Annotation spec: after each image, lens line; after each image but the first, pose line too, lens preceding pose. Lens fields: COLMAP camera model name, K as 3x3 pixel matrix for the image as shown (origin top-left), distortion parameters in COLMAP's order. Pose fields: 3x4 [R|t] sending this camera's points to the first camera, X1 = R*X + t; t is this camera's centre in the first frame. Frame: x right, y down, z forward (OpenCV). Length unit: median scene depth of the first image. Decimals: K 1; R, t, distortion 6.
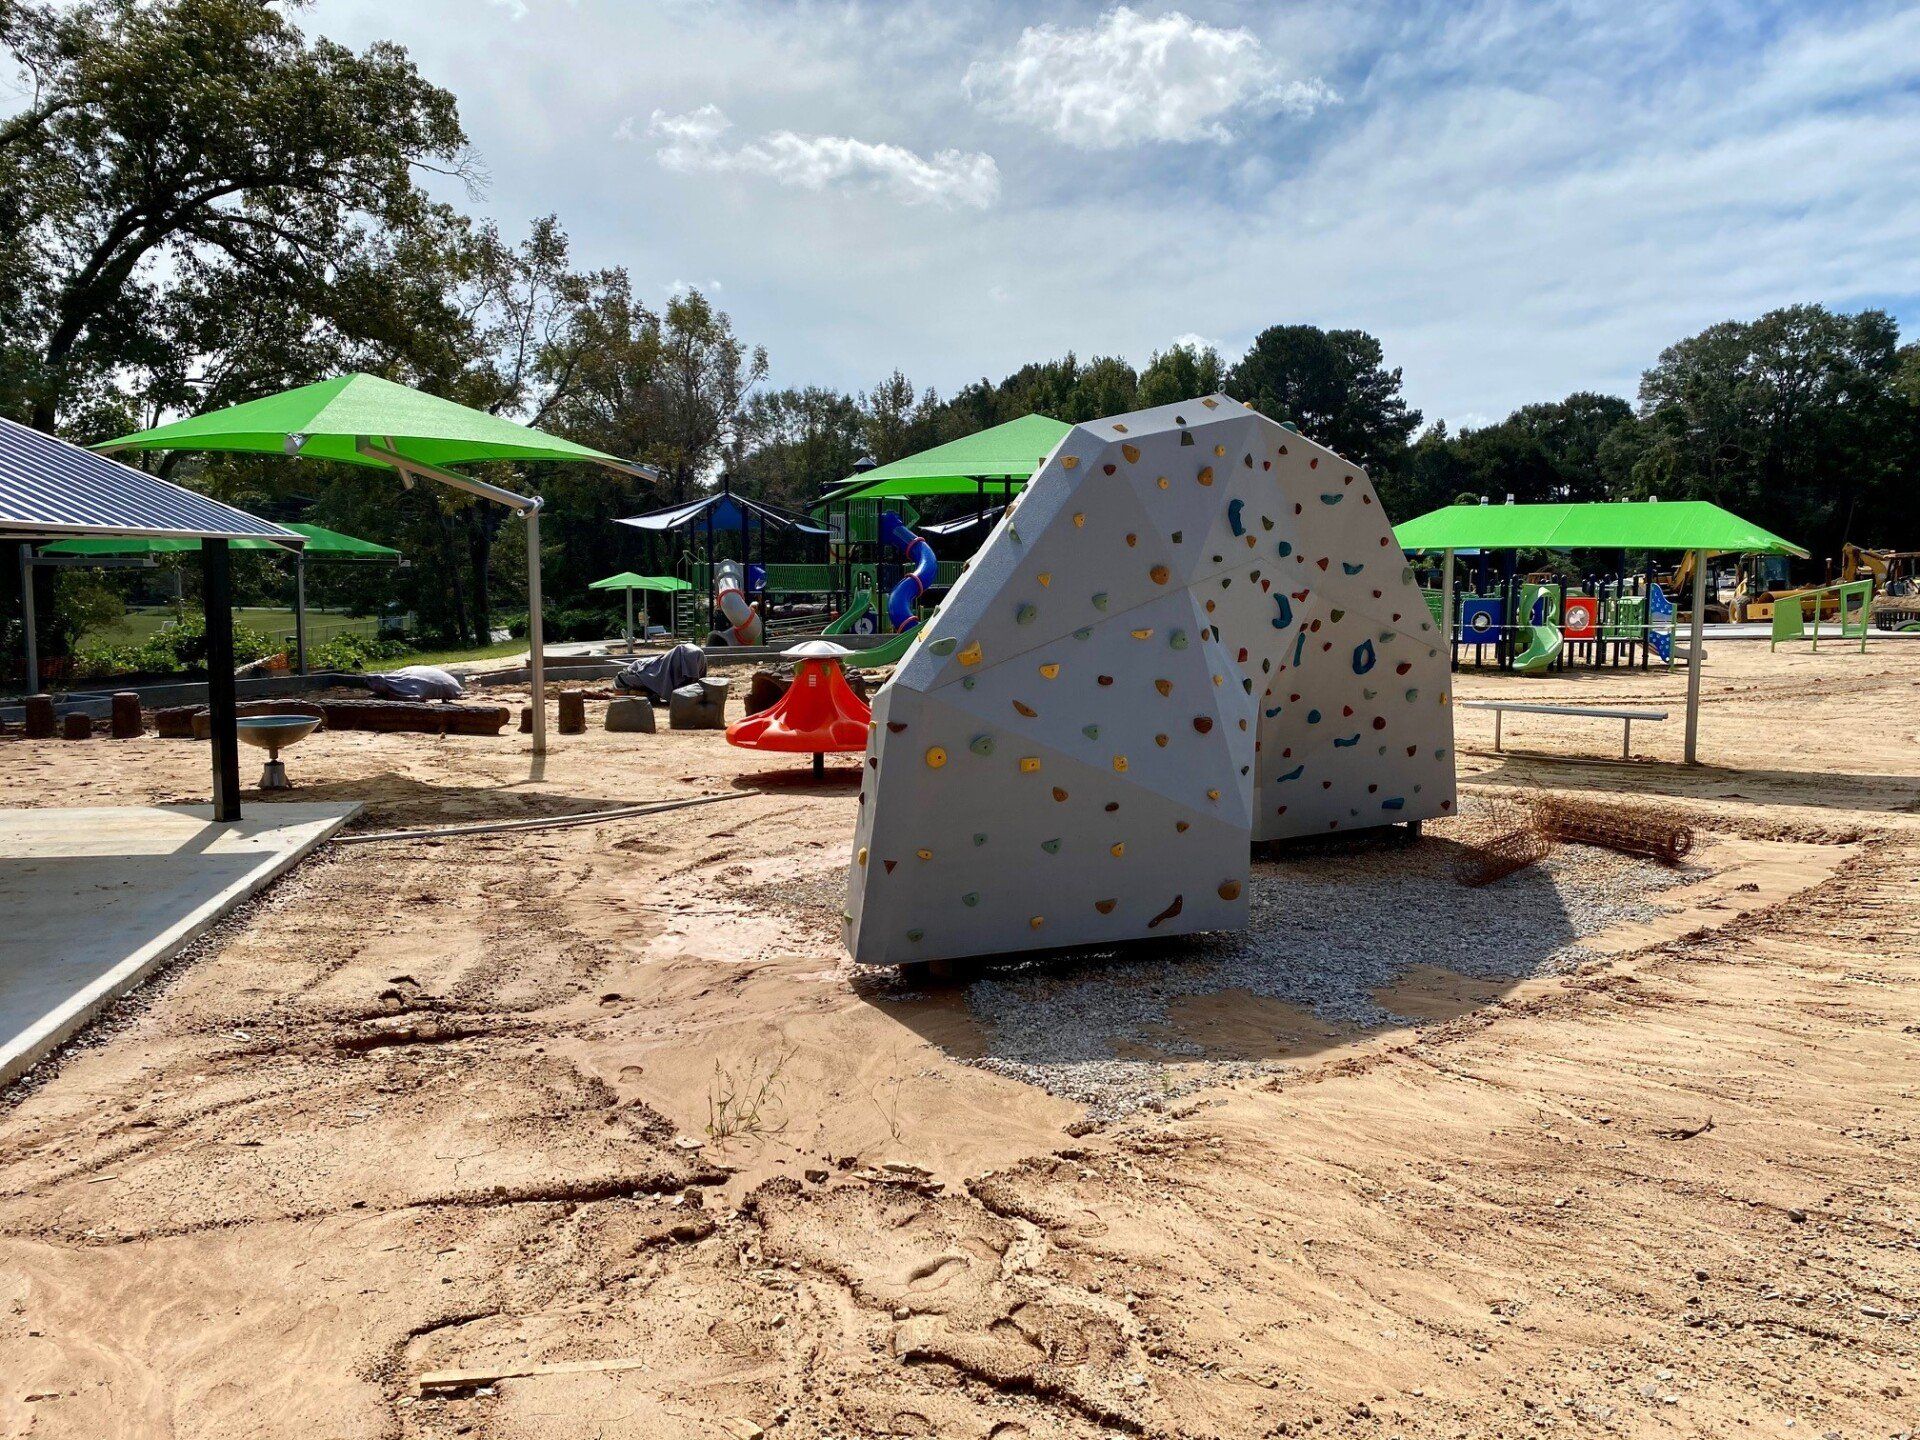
lens RADIAL K [[1432.1, 0, 962.1], [0, 1432.1, 750.8], [0, 0, 1]] dist [0.042935, -0.050460]
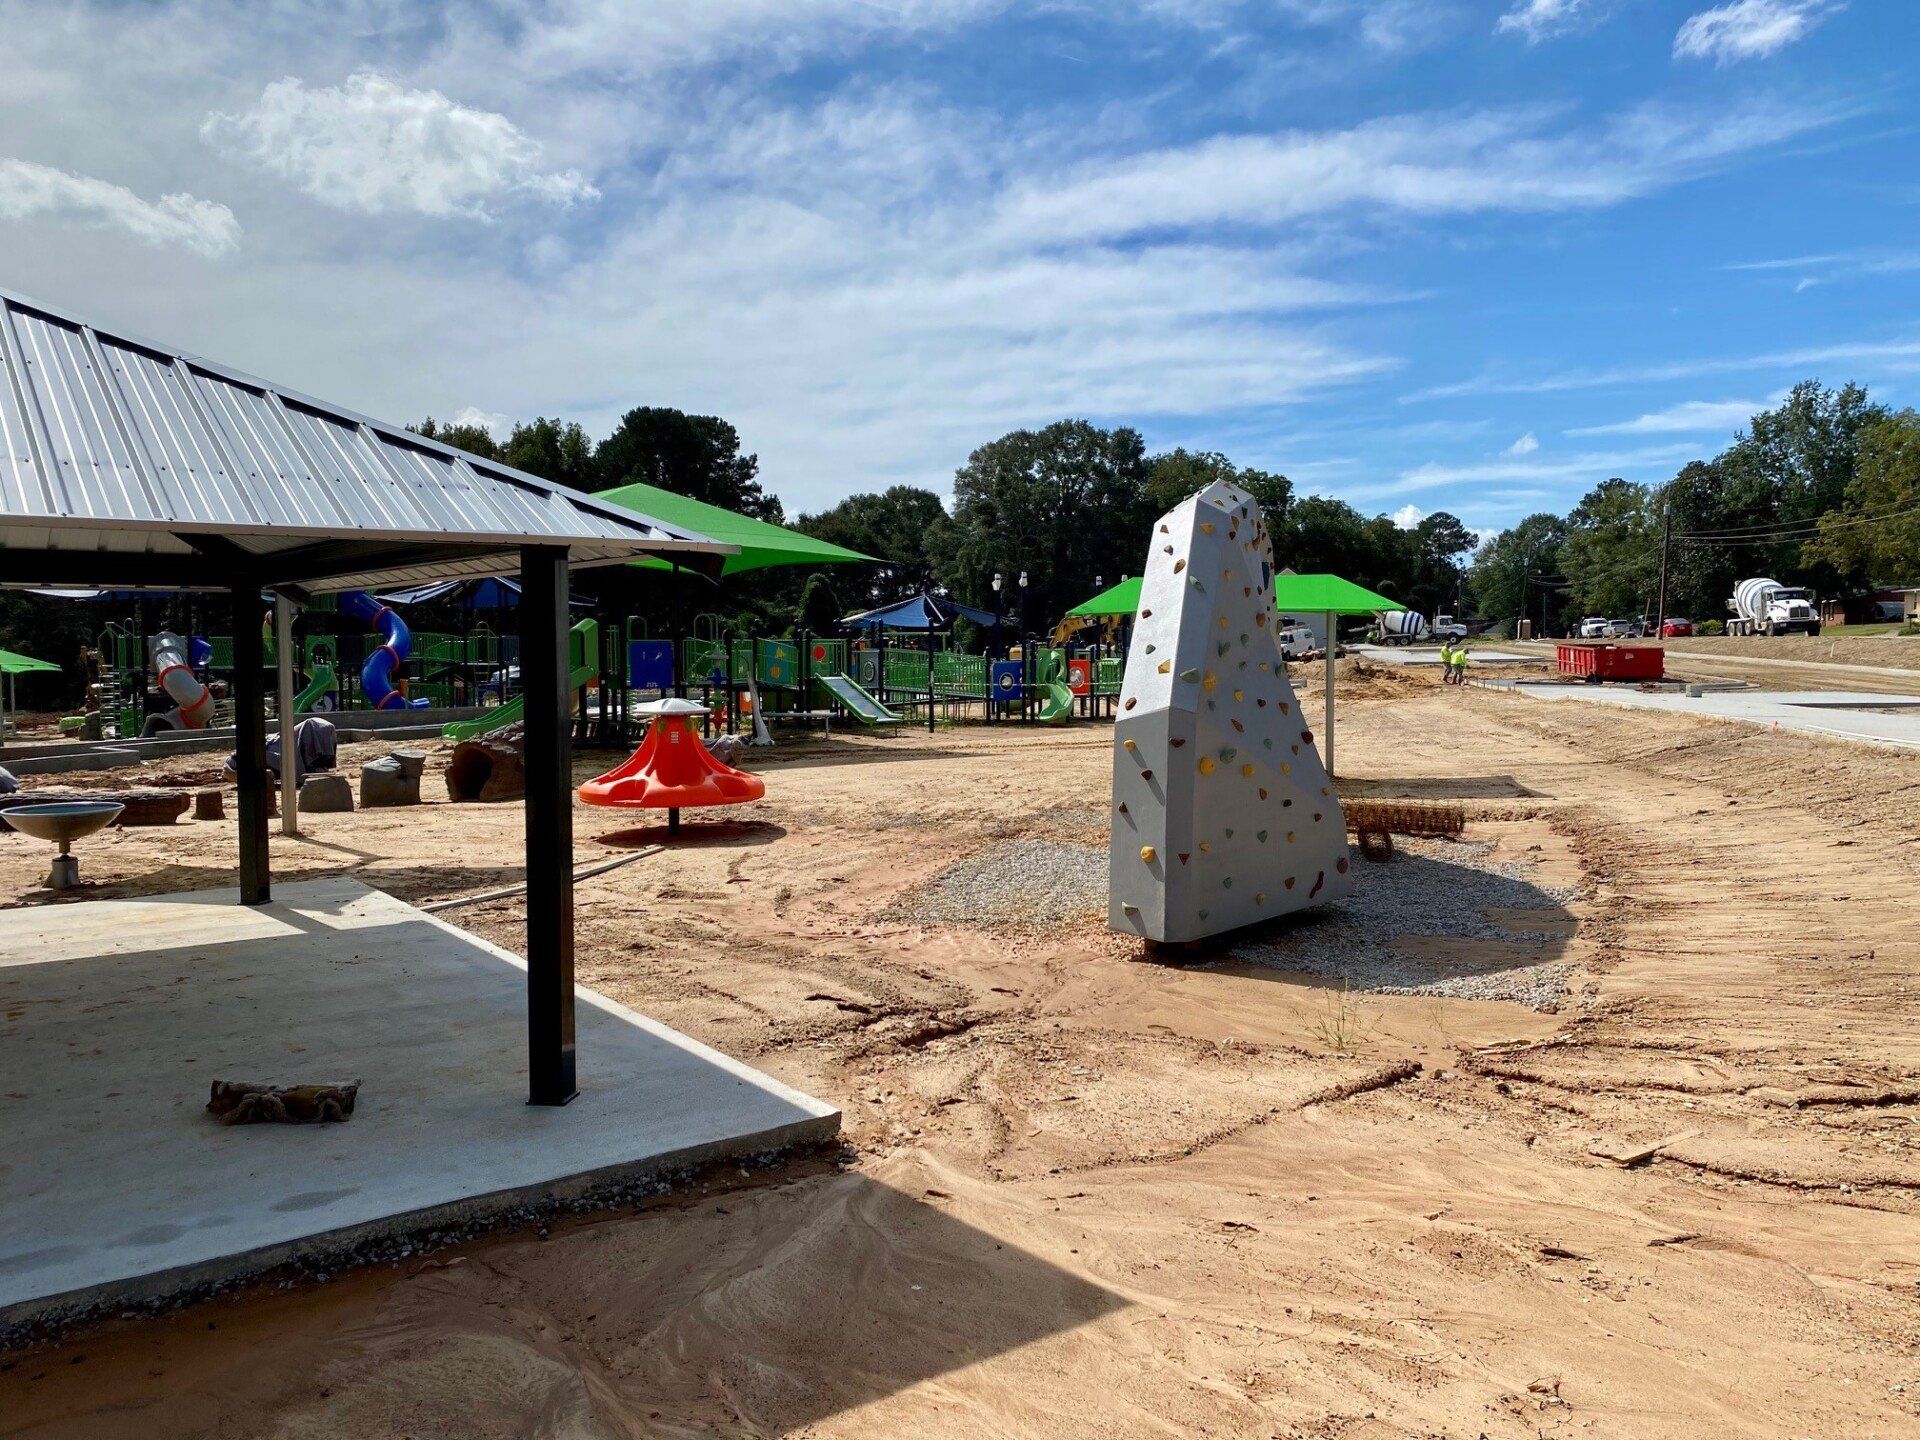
lens RADIAL K [[1432.1, 0, 956.7], [0, 1432.1, 779.7], [0, 0, 1]] dist [0.042935, -0.050460]
pose [[0.895219, -0.050193, 0.442791, -0.041494], [0.065136, 0.997703, -0.018593, 0.001406], [-0.440841, 0.045486, 0.896432, 0.000377]]
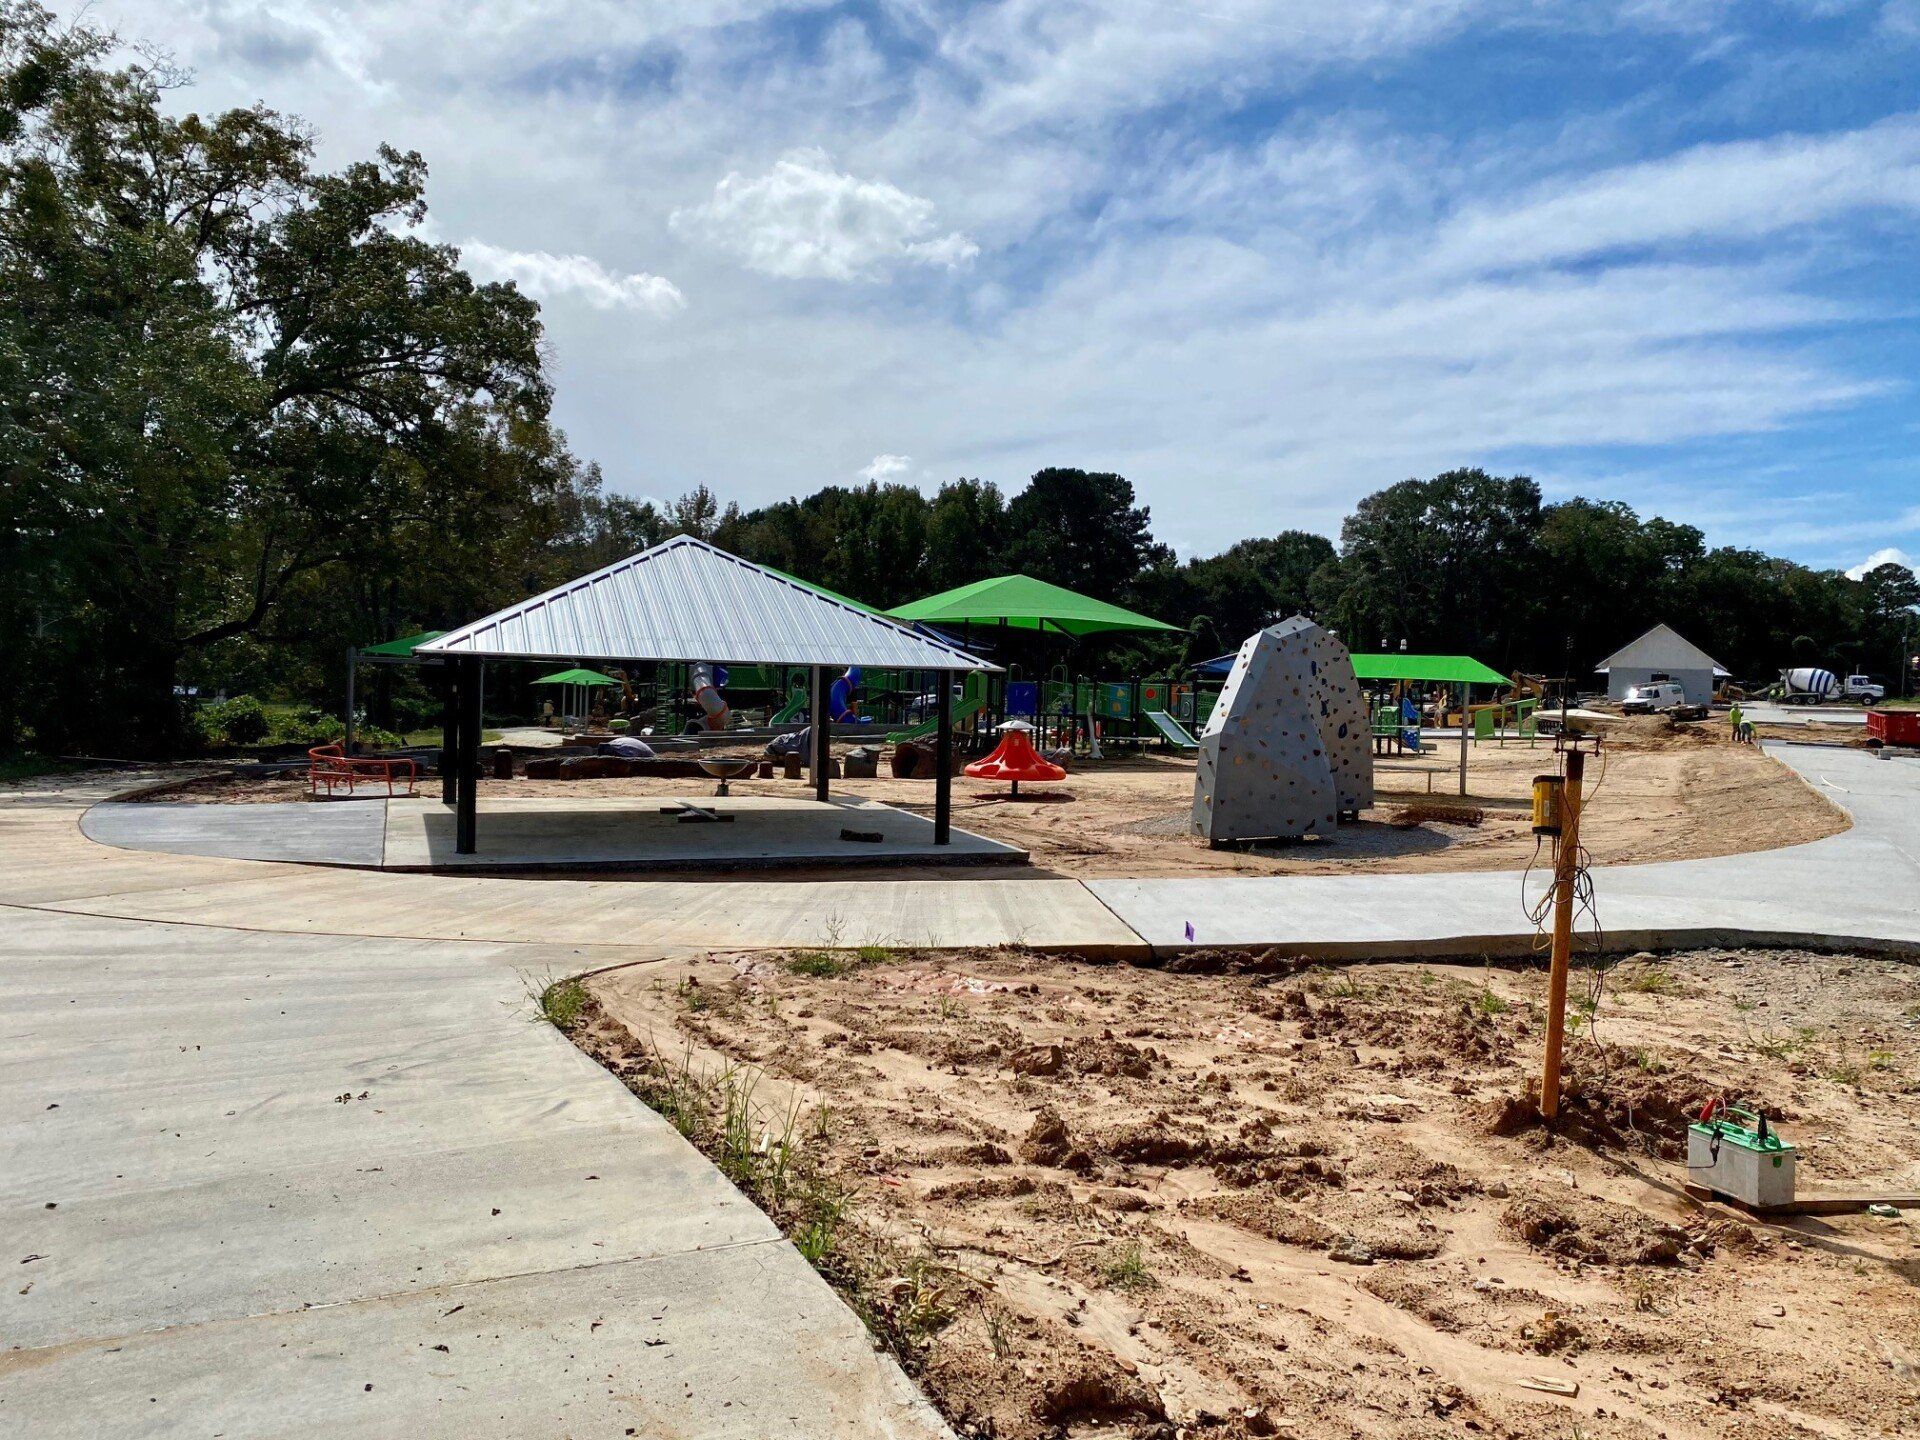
lens RADIAL K [[1432.1, 0, 960.6], [0, 1432.1, 788.5], [0, 0, 1]] dist [0.042935, -0.050460]
pose [[0.983229, 0.011211, 0.182029, -0.053825], [-0.003501, 0.999085, -0.042626, 0.010805], [-0.182340, 0.041274, 0.982369, -0.098433]]
